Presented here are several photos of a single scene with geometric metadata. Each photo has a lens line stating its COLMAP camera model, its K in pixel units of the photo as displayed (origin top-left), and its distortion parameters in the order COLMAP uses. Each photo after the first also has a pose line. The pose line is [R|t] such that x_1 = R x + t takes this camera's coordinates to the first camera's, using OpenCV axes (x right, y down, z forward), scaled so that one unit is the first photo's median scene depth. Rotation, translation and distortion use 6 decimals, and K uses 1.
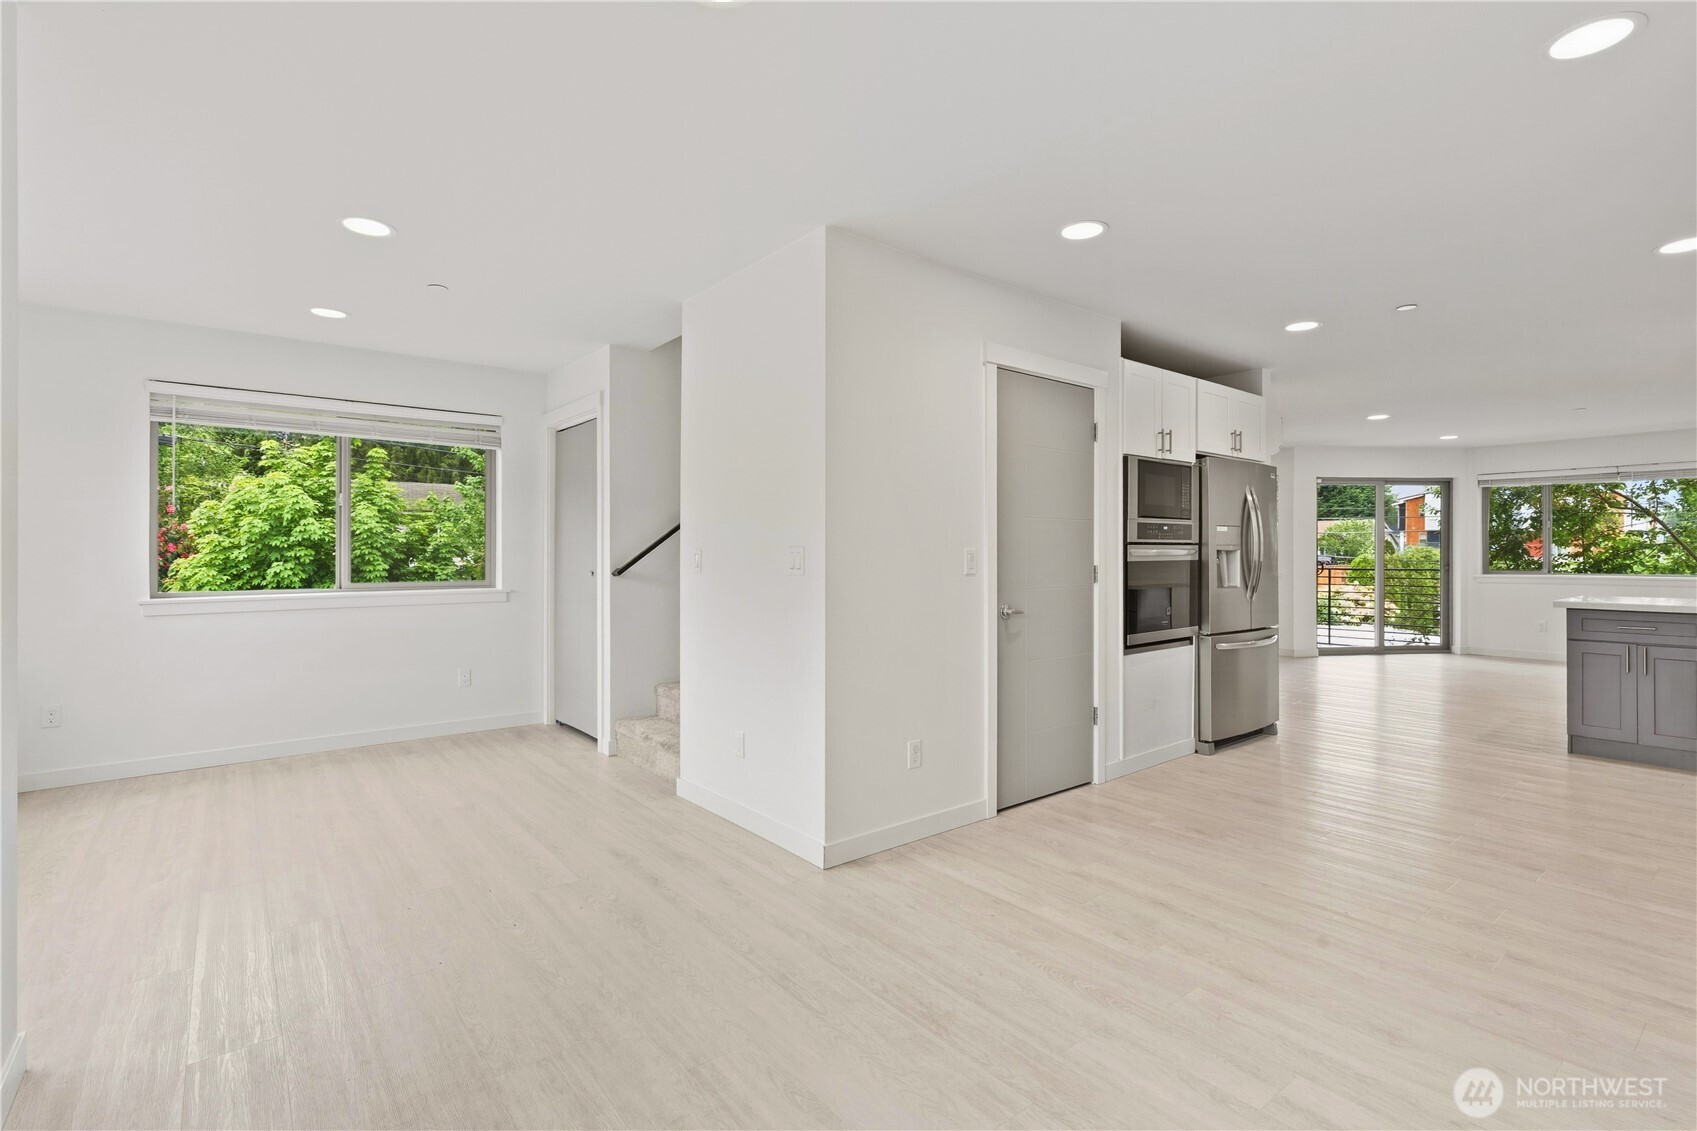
lens RADIAL K [[786.5, 0, 860.3], [0, 786.5, 558.0], [0, 0, 1]] dist [-0.004108, 0.001726]
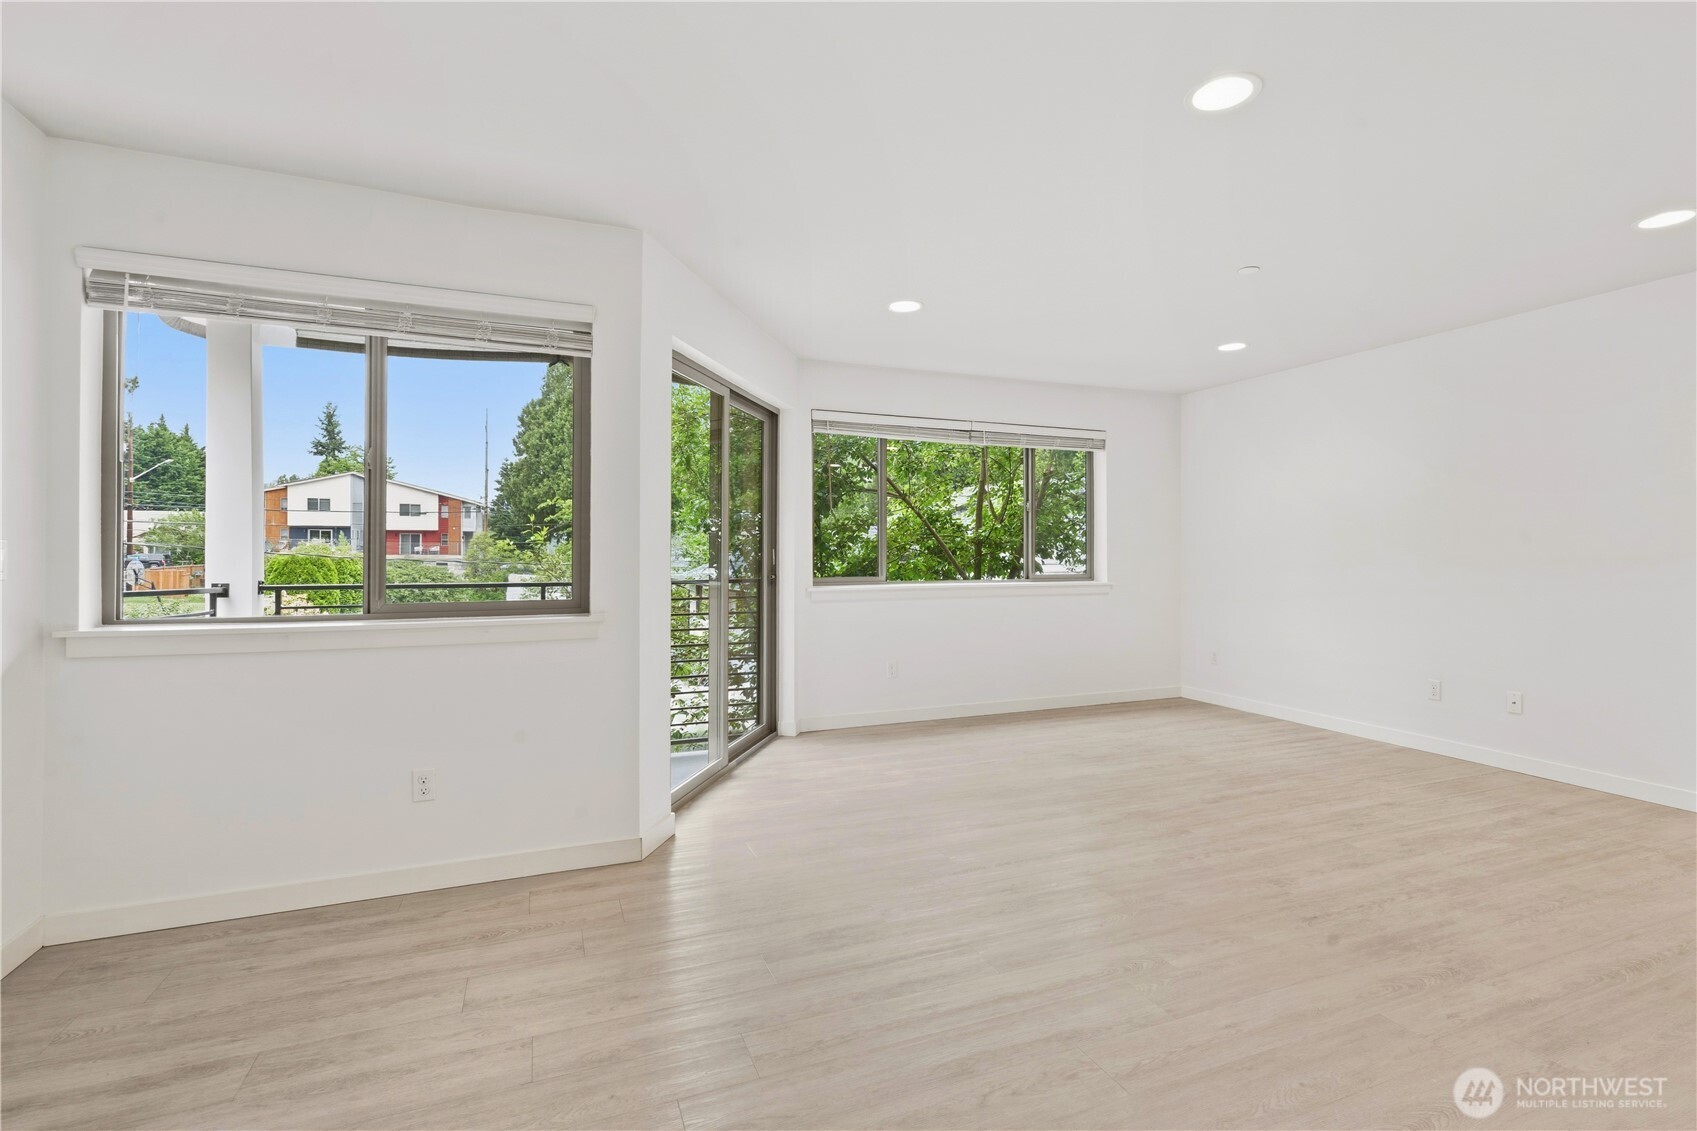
lens RADIAL K [[792.2, 0, 854.7], [0, 792.2, 548.3], [0, 0, 1]] dist [-0.001924, 0.000810]
pose [[0.293142, 0.003652, 0.956062, 0.484332], [0.005566, 0.999969, -0.005527, -0.006104], [-0.956053, 0.006942, 0.293112, 1.535683]]
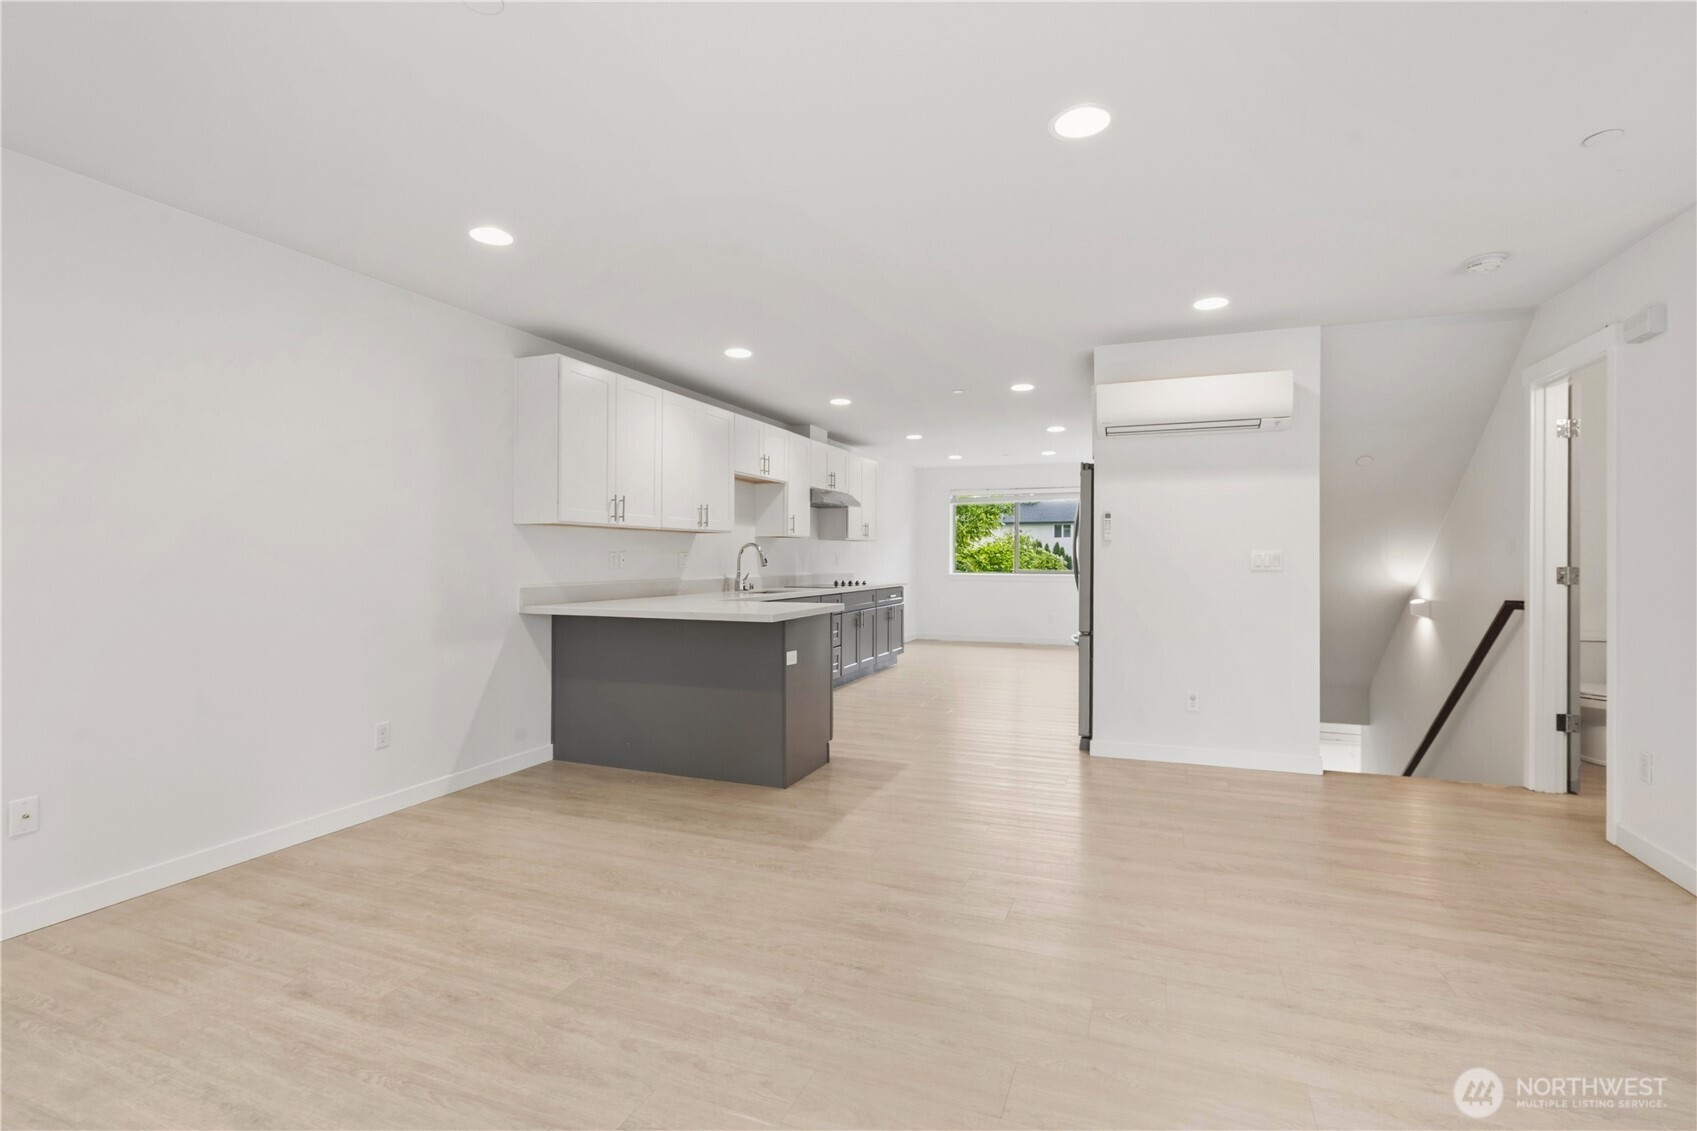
lens RADIAL K [[786.5, 0, 860.3], [0, 786.5, 558.0], [0, 0, 1]] dist [-0.004108, 0.001726]
pose [[-0.867007, -0.000039, -0.498296, 1.312271], [-0.003144, 0.999981, 0.005393, -0.007490], [0.498286, 0.006243, -0.866990, 1.802809]]
